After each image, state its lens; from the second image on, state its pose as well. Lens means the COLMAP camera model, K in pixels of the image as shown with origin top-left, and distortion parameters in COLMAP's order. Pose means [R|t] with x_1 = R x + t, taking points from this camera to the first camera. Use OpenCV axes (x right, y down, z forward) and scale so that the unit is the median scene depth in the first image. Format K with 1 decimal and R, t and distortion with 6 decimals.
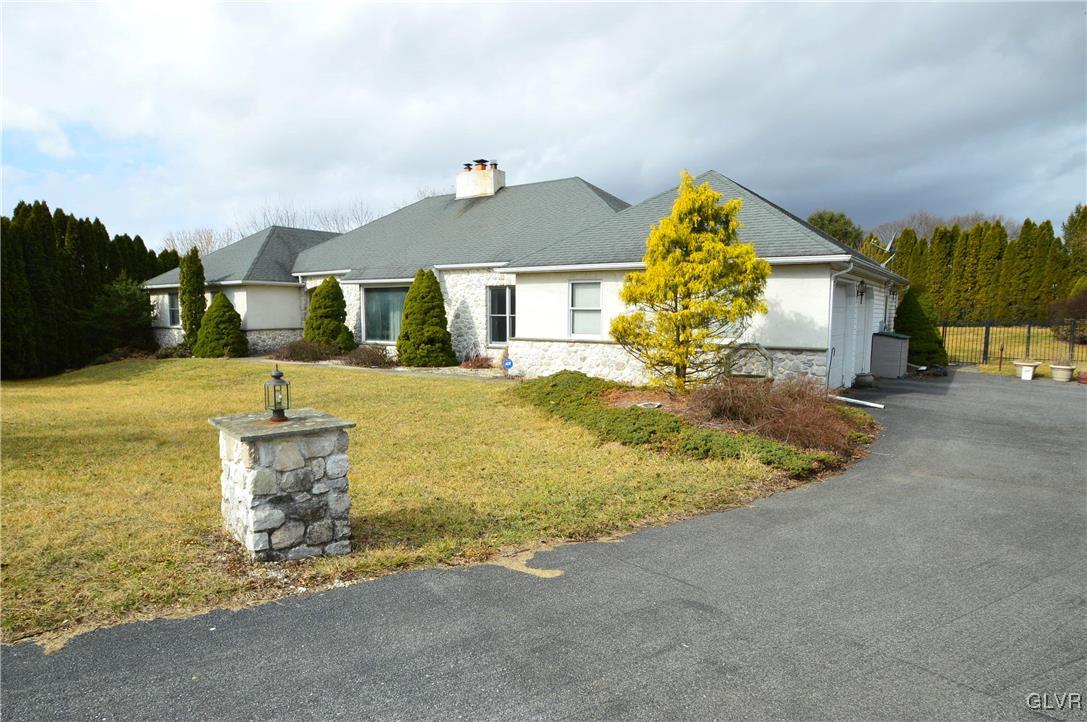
lens RADIAL K [[649.8, 0, 535.6], [0, 649.8, 364.0], [0, 0, 1]] dist [-0.020500, -0.002275]
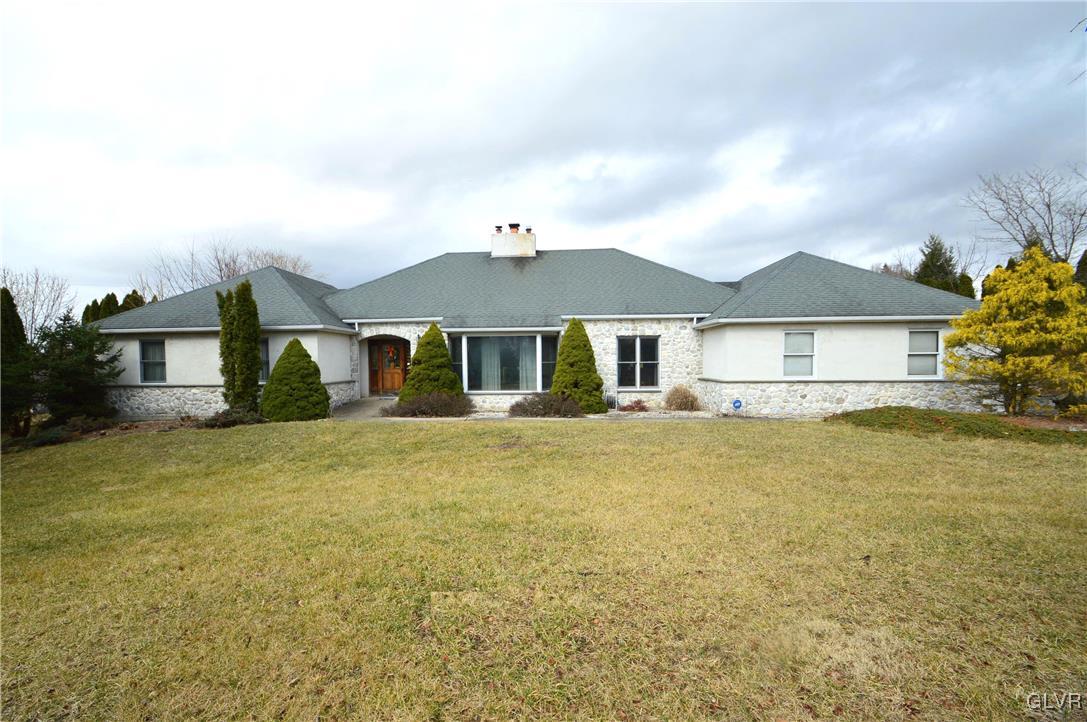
lens RADIAL K [[481.8, 0, 527.7], [0, 481.8, 367.0], [0, 0, 1]] dist [0.002353, -0.001783]
pose [[0.858660, -0.015690, 0.512306, -0.543021], [0.053486, 0.996817, -0.059117, -0.024217], [-0.509748, 0.078162, 0.856766, 0.334694]]
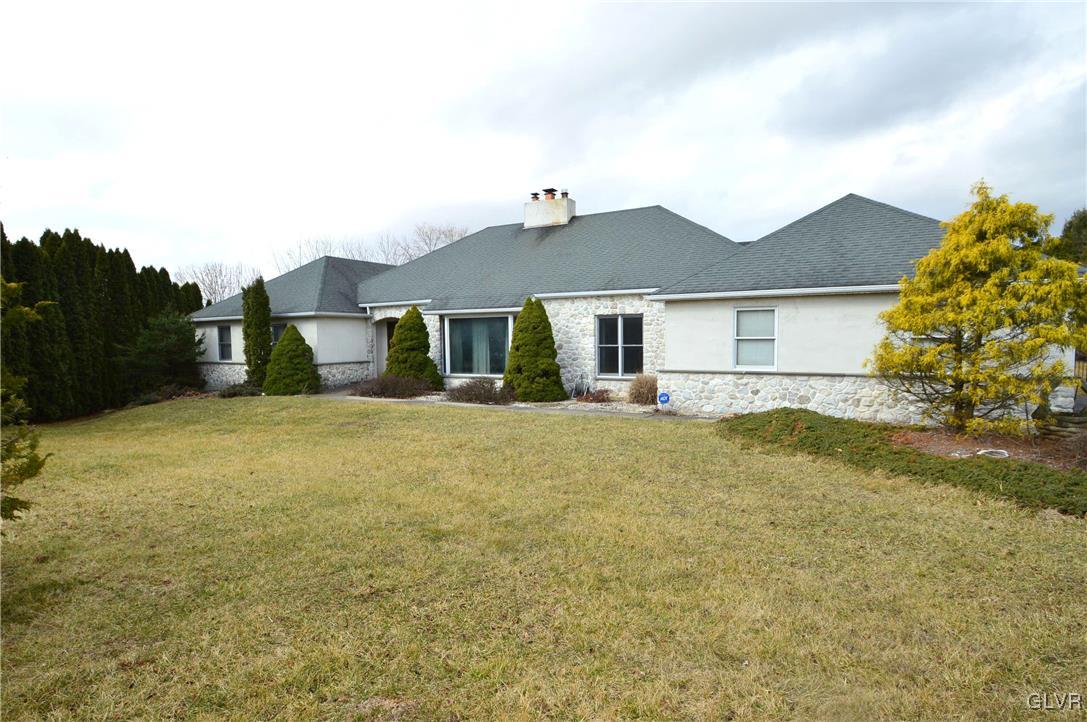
lens RADIAL K [[589.9, 0, 532.5], [0, 589.9, 360.5], [0, 0, 1]] dist [-0.015579, 0.003939]
pose [[0.996778, -0.015555, 0.078687, -0.206516], [0.019116, 0.998817, -0.044703, -0.014349], [-0.077898, 0.046063, 0.995897, 0.127761]]
